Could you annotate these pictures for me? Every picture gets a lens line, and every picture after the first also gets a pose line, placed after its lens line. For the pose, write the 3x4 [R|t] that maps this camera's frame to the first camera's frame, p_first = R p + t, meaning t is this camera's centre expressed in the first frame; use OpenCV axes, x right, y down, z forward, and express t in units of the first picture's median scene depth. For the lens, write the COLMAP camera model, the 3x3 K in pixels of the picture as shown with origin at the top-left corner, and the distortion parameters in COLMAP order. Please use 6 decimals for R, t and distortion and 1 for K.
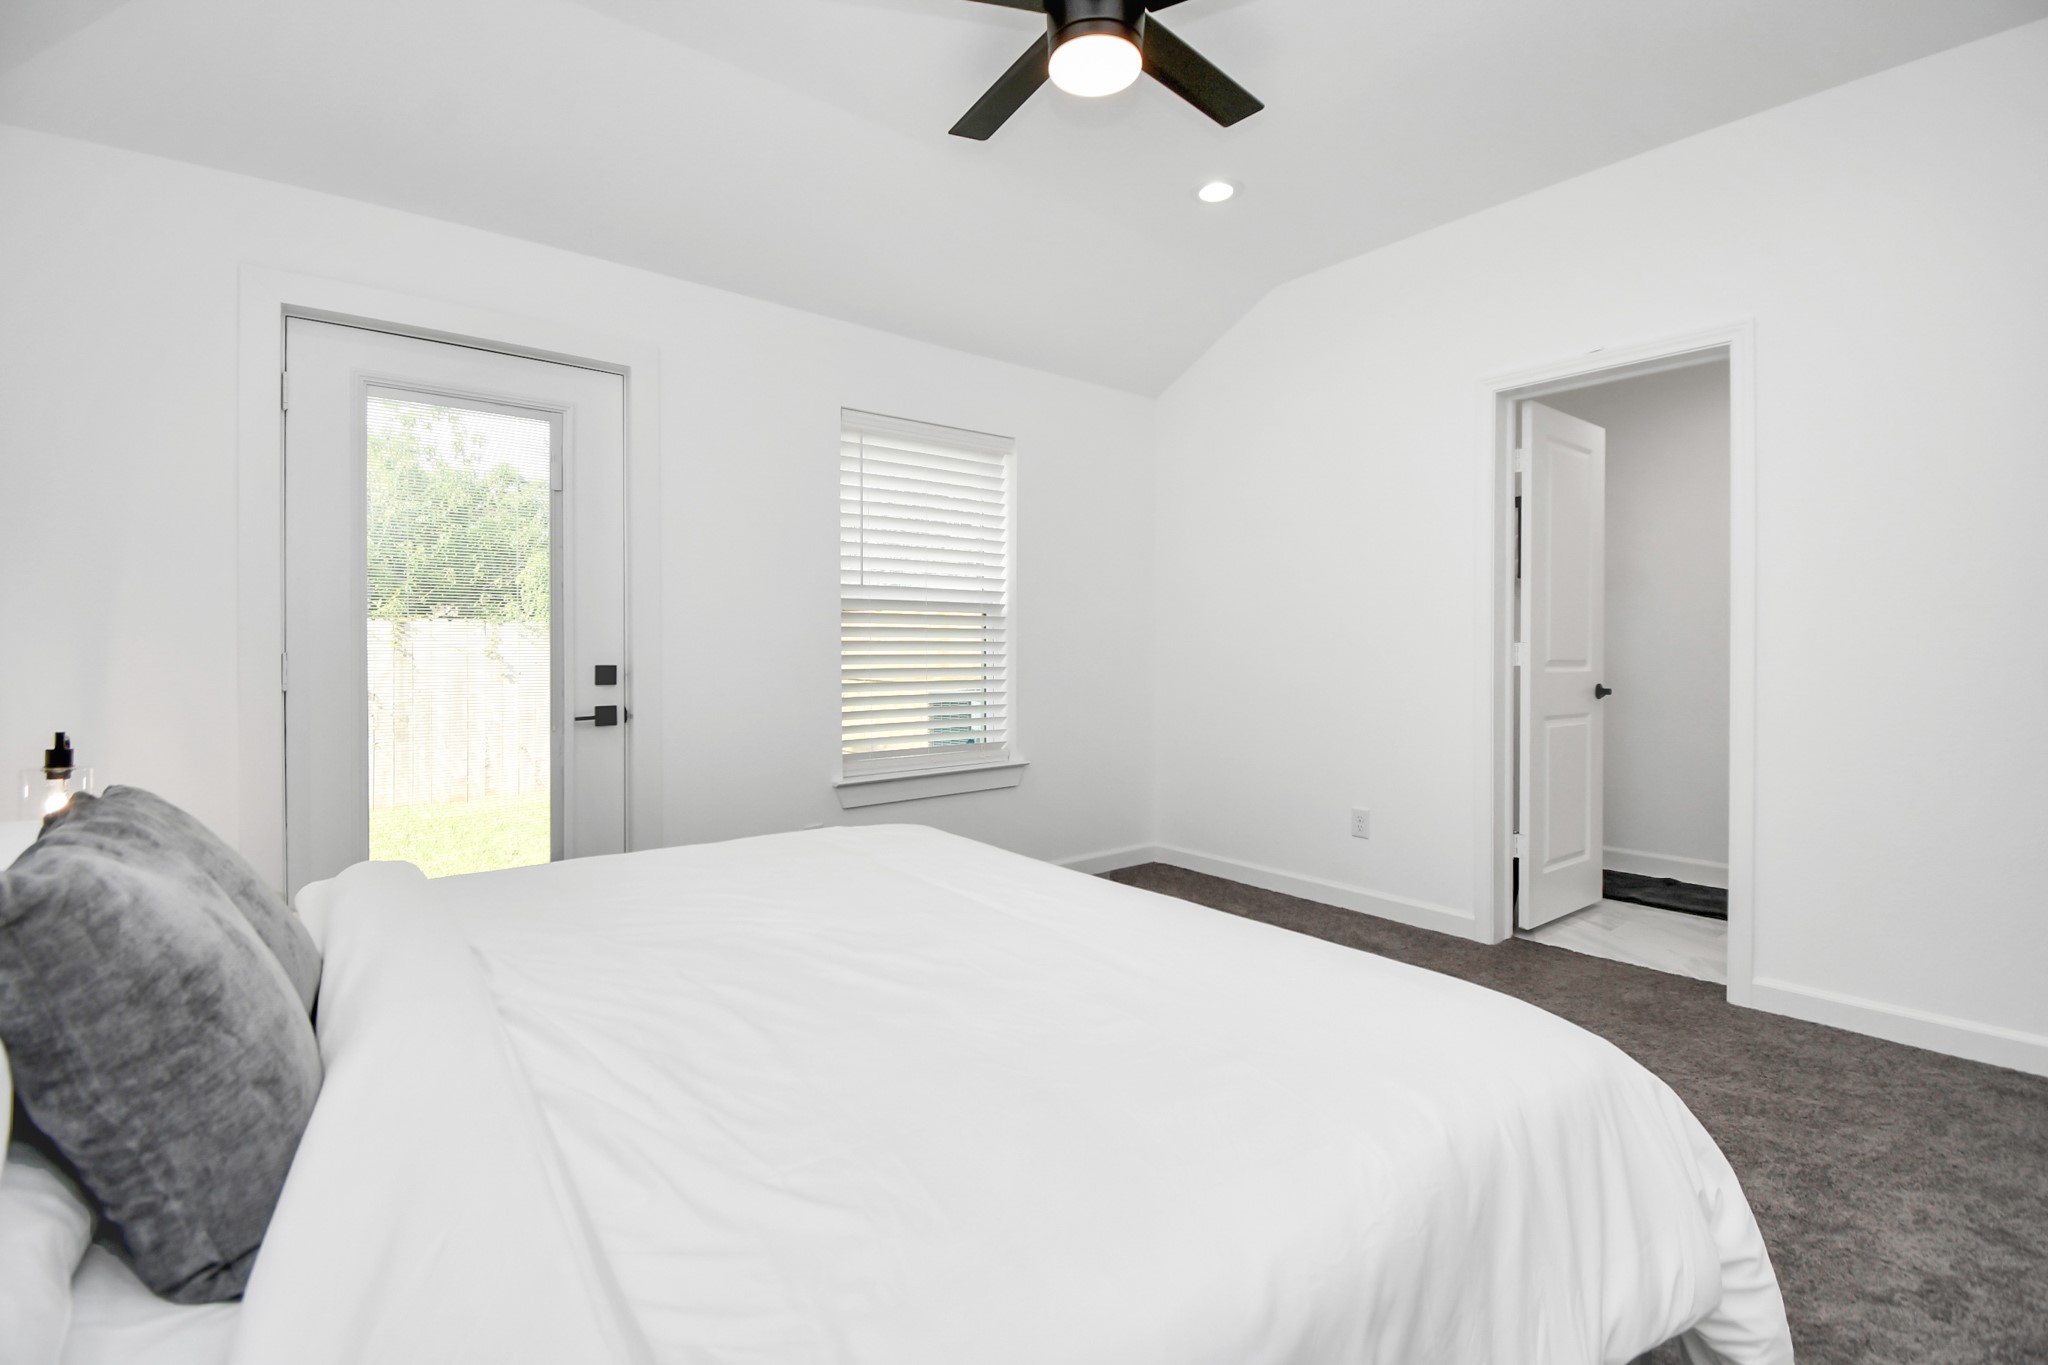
lens RADIAL K [[905.5, 0, 1022.8], [0, 905.5, 655.8], [0, 0, 1]] dist [0.000316, 0.000004]
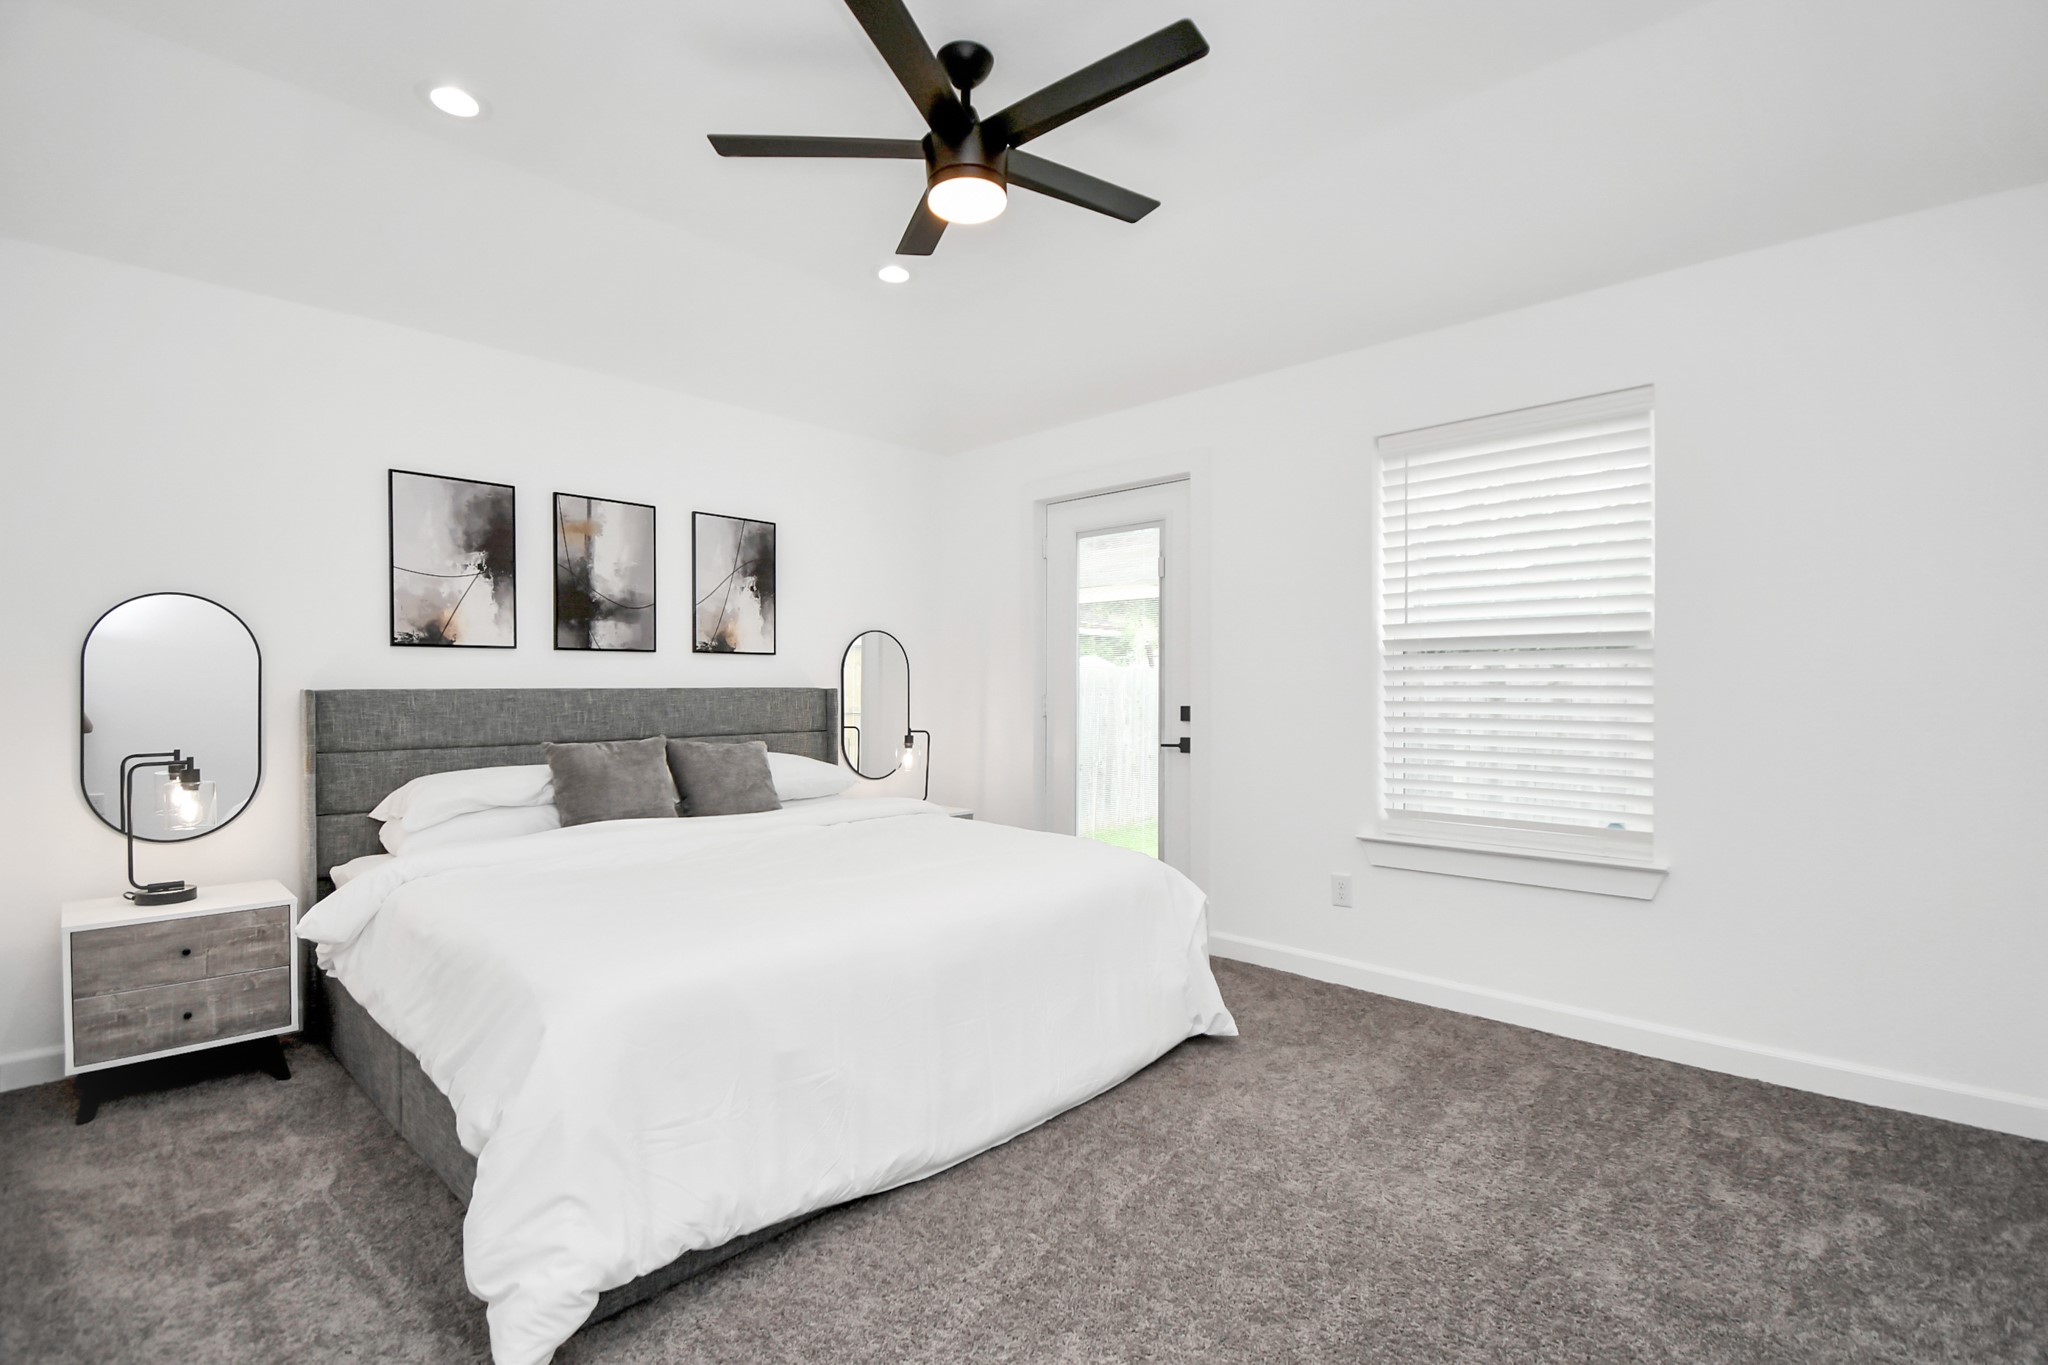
lens RADIAL K [[923.6, 0, 1024.0], [0, 923.6, 682.5], [0, 0, 1]] dist [0.038134, -0.041749]
pose [[0.130374, -0.006204, -0.991446, 0.691770], [-0.007889, 0.999942, -0.007295, -0.009610], [0.991434, 0.008773, 0.130317, 0.503602]]
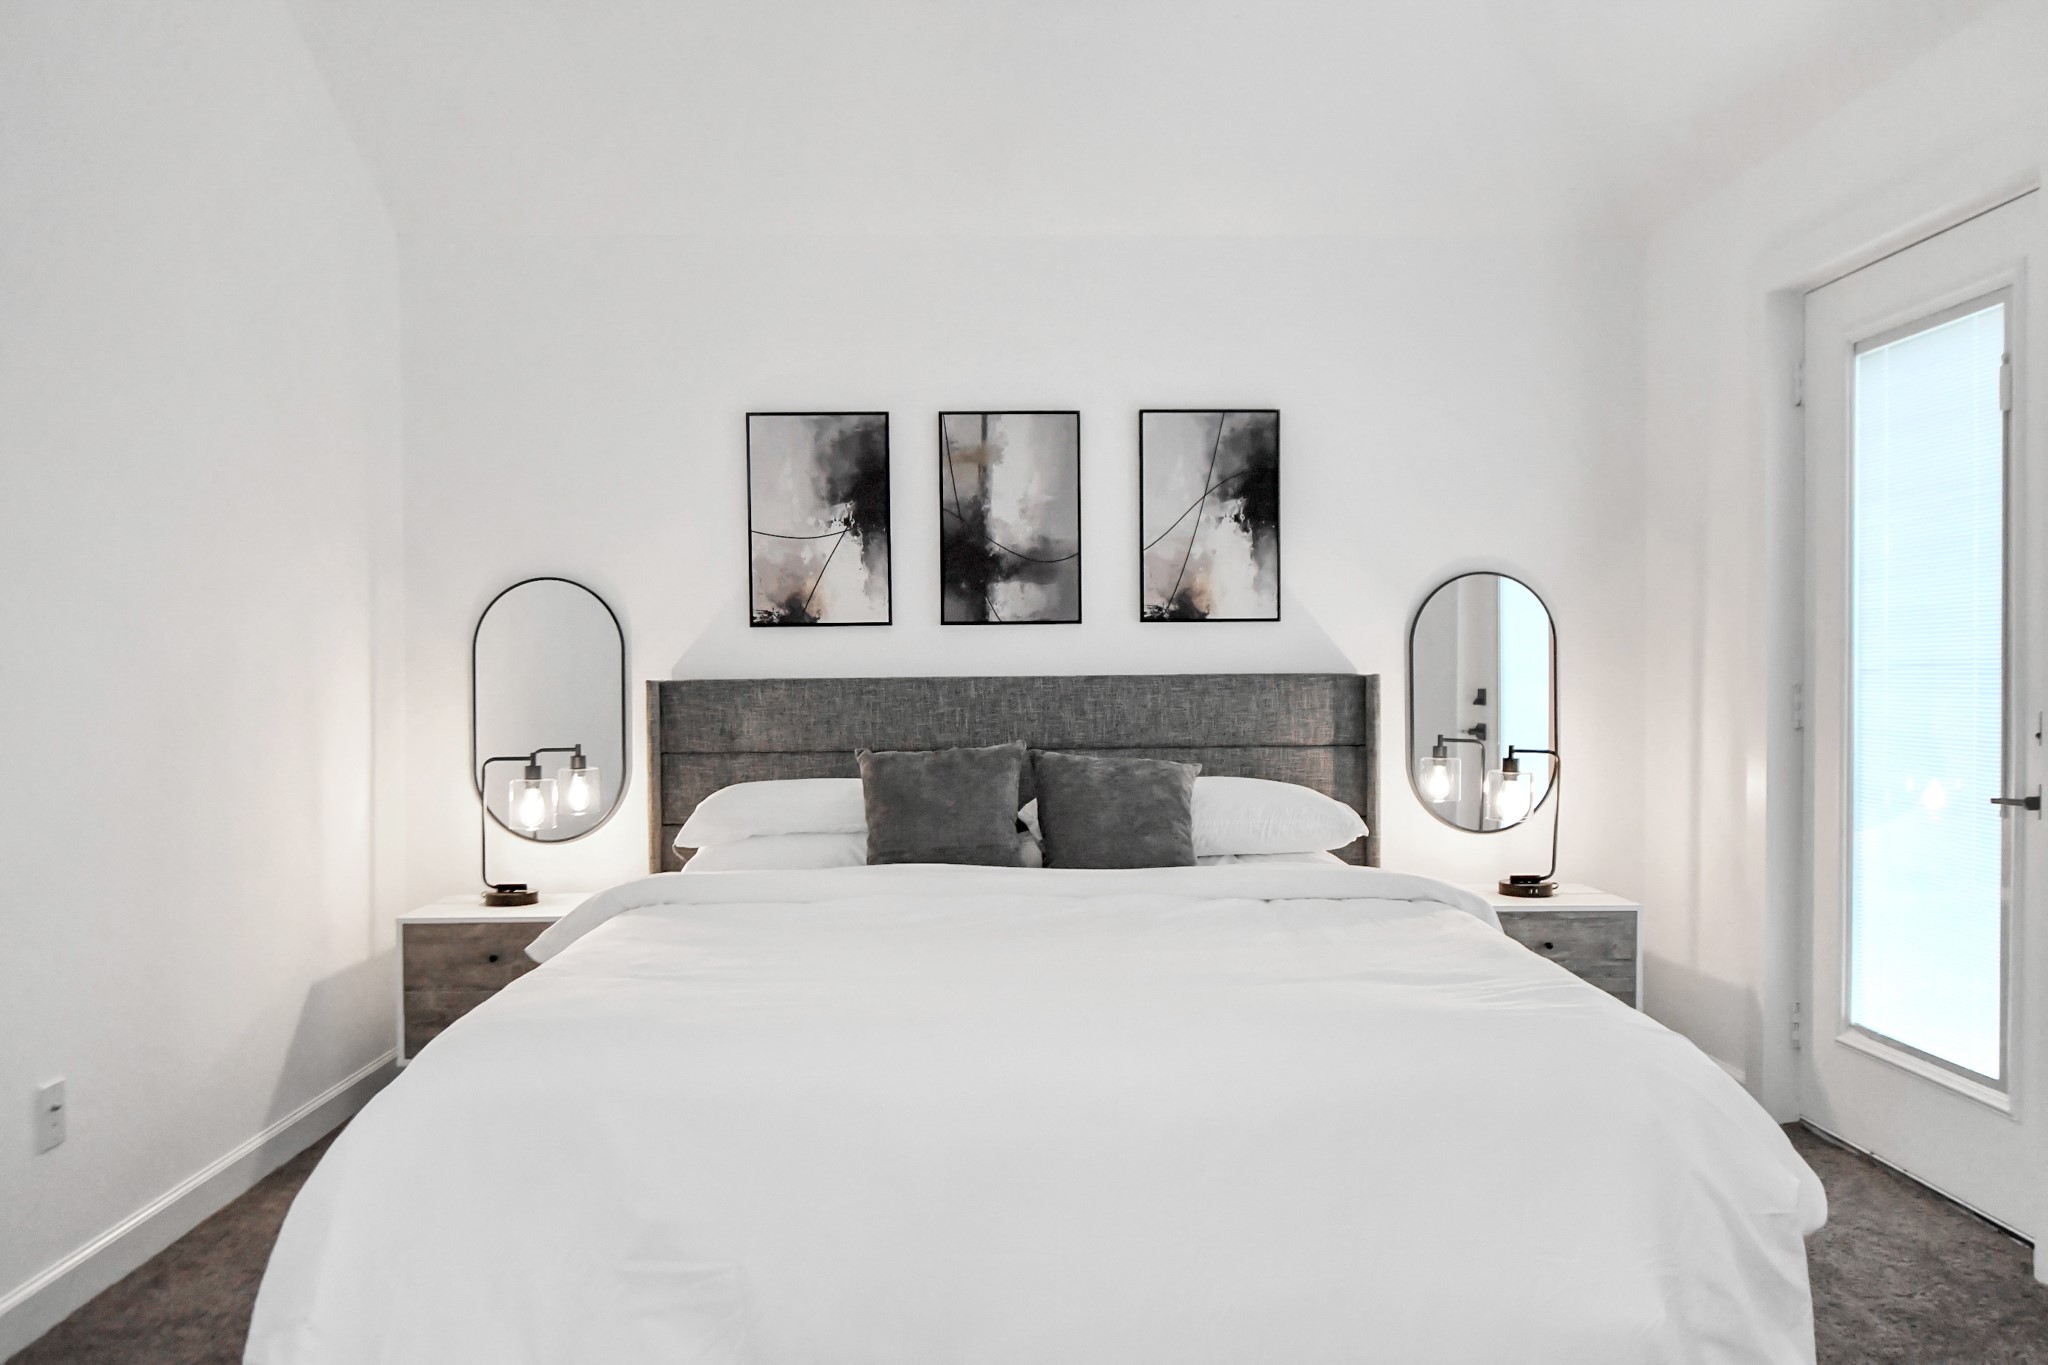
lens RADIAL K [[1357.2, 0, 1024.0], [0, 1357.2, 682.5], [0, 0, 1]] dist [-0.044661, -0.001090]
pose [[-0.605554, 0.006852, -0.795775, 0.460975], [-0.000177, 0.999962, 0.008744, -0.011630], [0.795804, 0.005436, -0.605530, 0.831424]]
